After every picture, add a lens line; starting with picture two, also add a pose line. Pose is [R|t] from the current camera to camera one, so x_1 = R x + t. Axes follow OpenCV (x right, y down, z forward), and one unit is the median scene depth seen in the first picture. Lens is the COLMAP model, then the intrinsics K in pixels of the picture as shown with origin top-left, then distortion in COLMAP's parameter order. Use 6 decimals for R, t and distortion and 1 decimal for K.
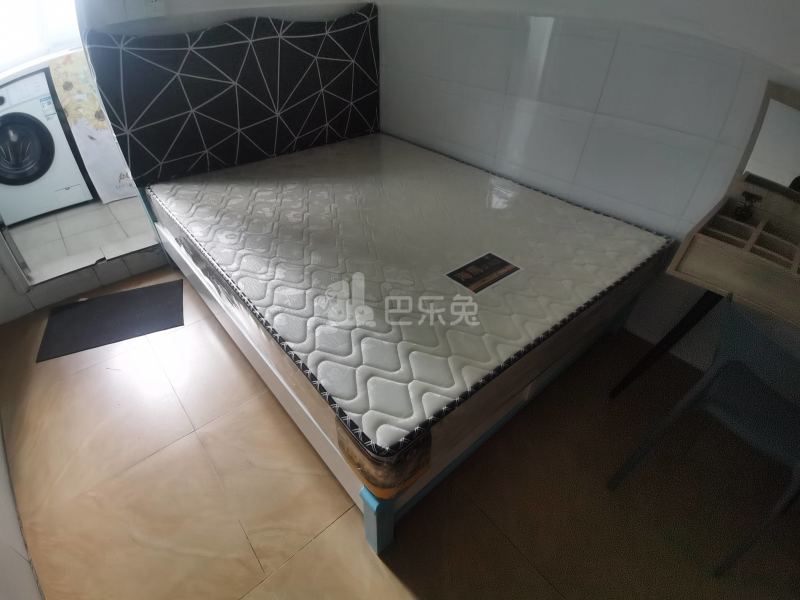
lens RADIAL K [[393.2, 0, 394.0], [0, 393.2, 301.6], [0, 0, 1]] dist [0.083968, -0.065978]
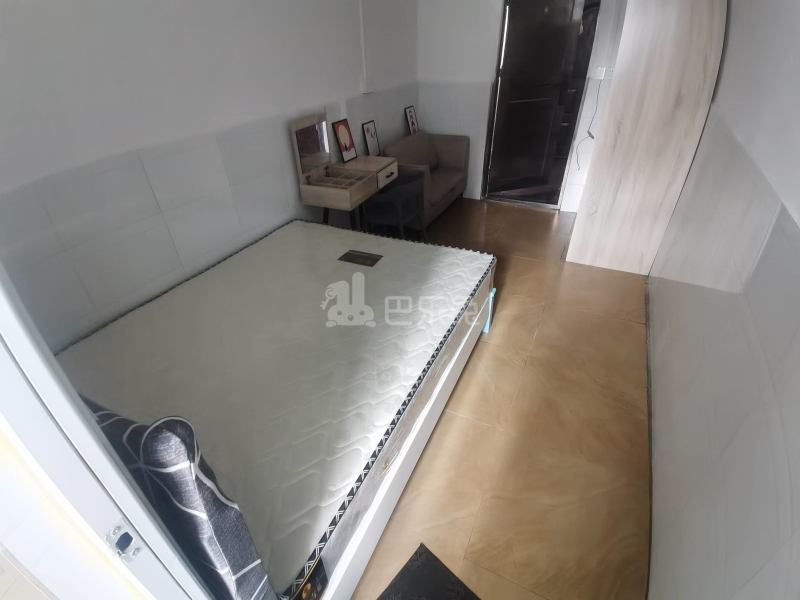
lens RADIAL K [[393.2, 0, 394.0], [0, 393.2, 301.6], [0, 0, 1]] dist [0.083968, -0.065978]
pose [[-0.392894, -0.503889, 0.769240, -0.872036], [0.606475, 0.486816, 0.628648, -0.686790], [-0.691247, 0.713517, 0.114329, 0.619175]]
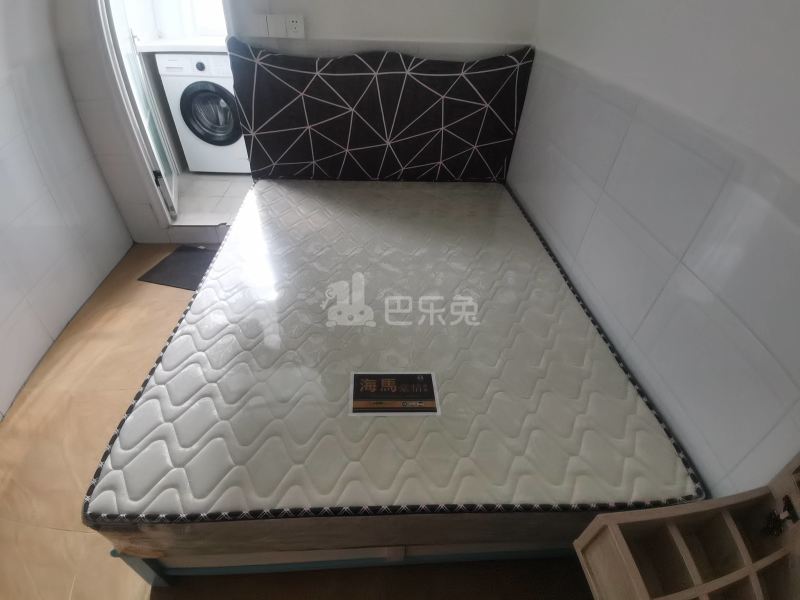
lens RADIAL K [[392.4, 0, 400.7], [0, 392.4, 299.1], [0, 0, 1]] dist [0.047307, 0.000320]
pose [[0.796699, 0.408024, -0.445856, 0.389662], [-0.405008, 0.908001, 0.107247, -0.258188], [0.448597, 0.095132, 0.888657, 0.177584]]
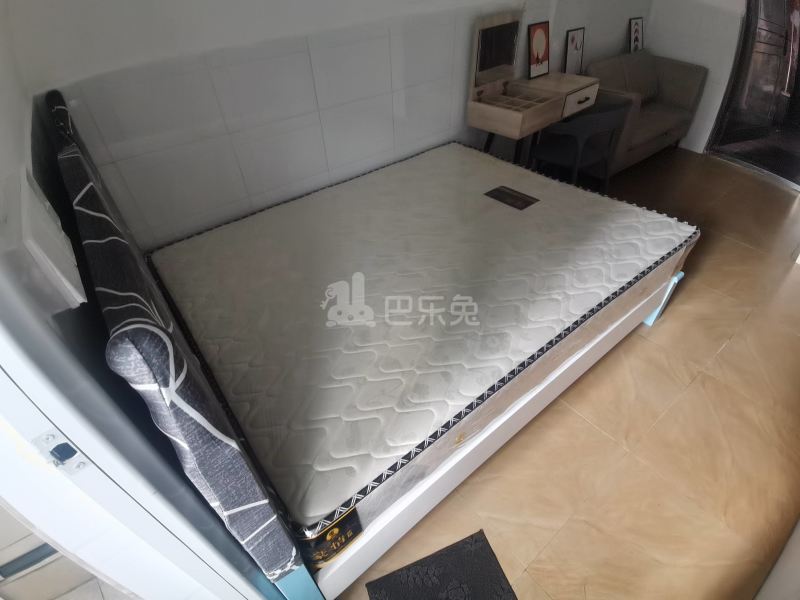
lens RADIAL K [[393.2, 0, 394.0], [0, 393.2, 301.6], [0, 0, 1]] dist [0.083968, -0.065978]
pose [[0.037016, -0.666477, 0.744606, -0.790425], [0.665175, 0.572499, 0.479361, -0.594492], [-0.745769, 0.477550, 0.464515, 0.609420]]
